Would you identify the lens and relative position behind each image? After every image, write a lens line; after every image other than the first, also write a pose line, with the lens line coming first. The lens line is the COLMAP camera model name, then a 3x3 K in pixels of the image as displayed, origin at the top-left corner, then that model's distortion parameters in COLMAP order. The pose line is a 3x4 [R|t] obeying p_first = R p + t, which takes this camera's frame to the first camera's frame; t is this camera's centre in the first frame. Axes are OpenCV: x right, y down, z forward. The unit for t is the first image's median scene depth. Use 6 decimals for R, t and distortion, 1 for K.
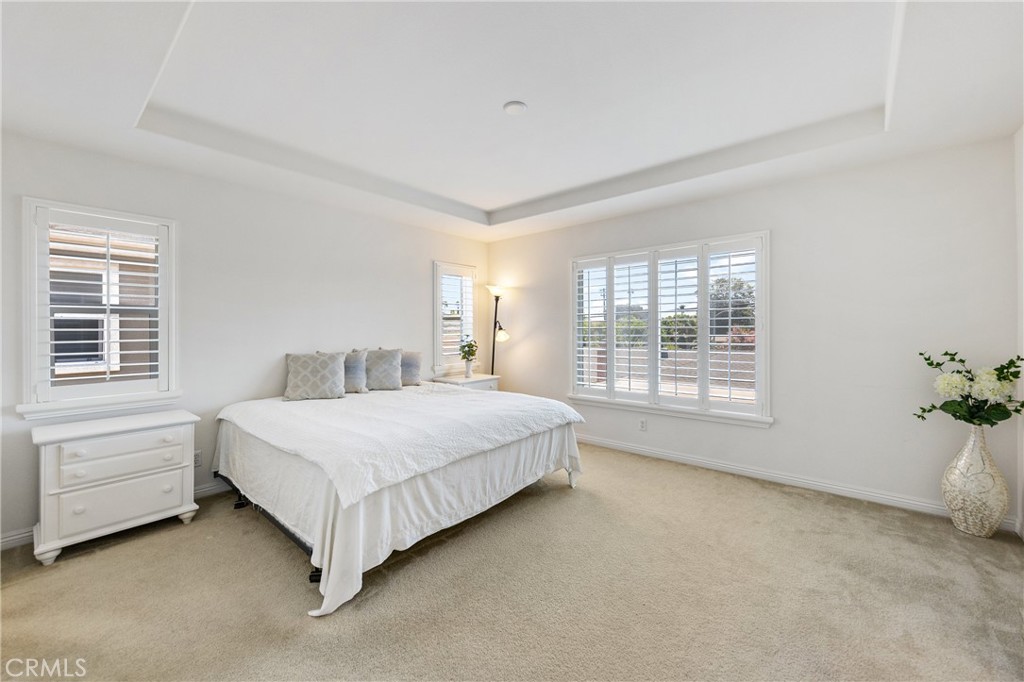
lens RADIAL K [[403.0, 0, 506.6], [0, 403.0, 333.3], [0, 0, 1]] dist [0.009352, 0.000113]
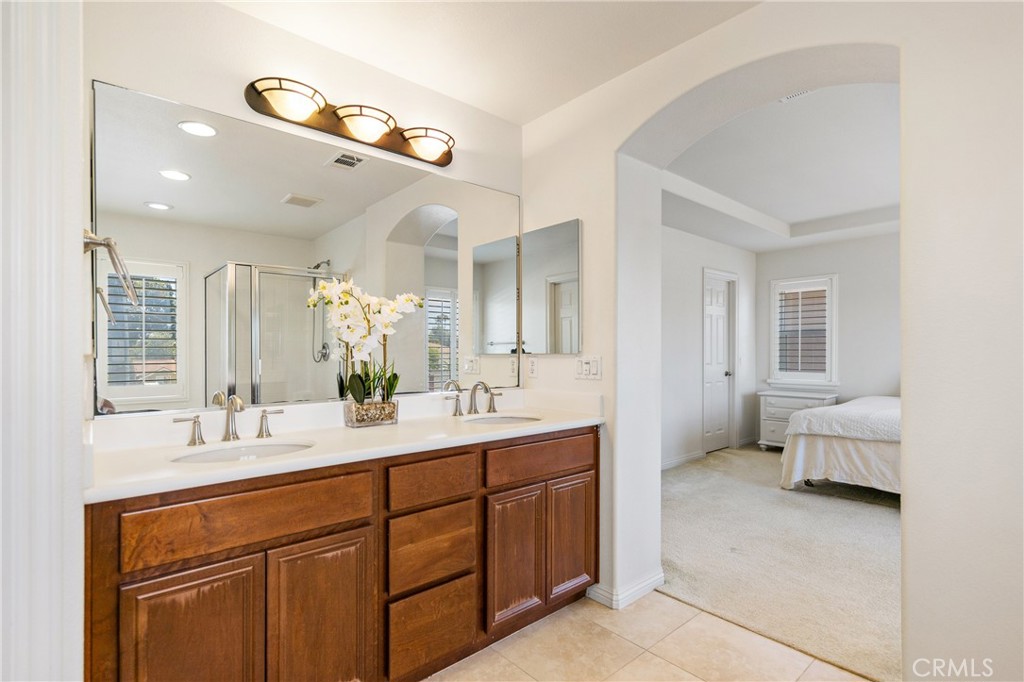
lens RADIAL K [[491.6, 0, 503.9], [0, 491.6, 347.5], [0, 0, 1]] dist [0.000574, -0.000278]
pose [[-0.150204, -0.003329, -0.988649, 1.357060], [-0.002759, 0.999992, -0.002948, 0.018397], [0.988651, 0.002285, -0.150212, 0.016171]]
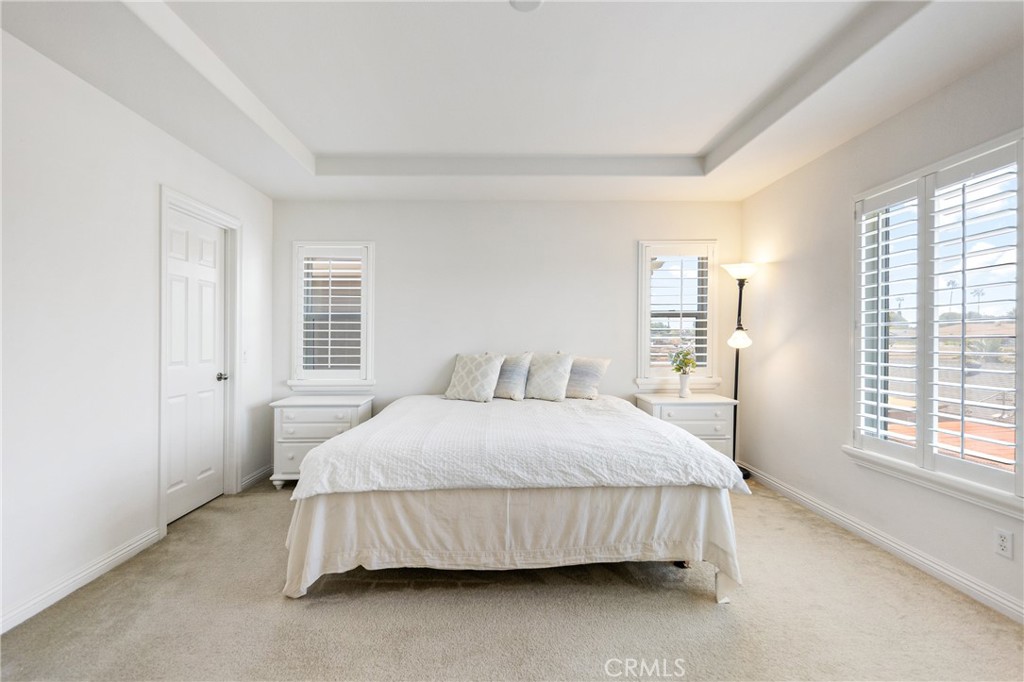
lens RADIAL K [[454.7, 0, 502.1], [0, 454.7, 341.2], [0, 0, 1]] dist [0.005228, 0.000446]
pose [[0.666040, 0.004432, -0.745903, 0.510322], [-0.006394, 0.999980, 0.000232, 0.021693], [0.745889, 0.004615, 0.666054, 0.405382]]
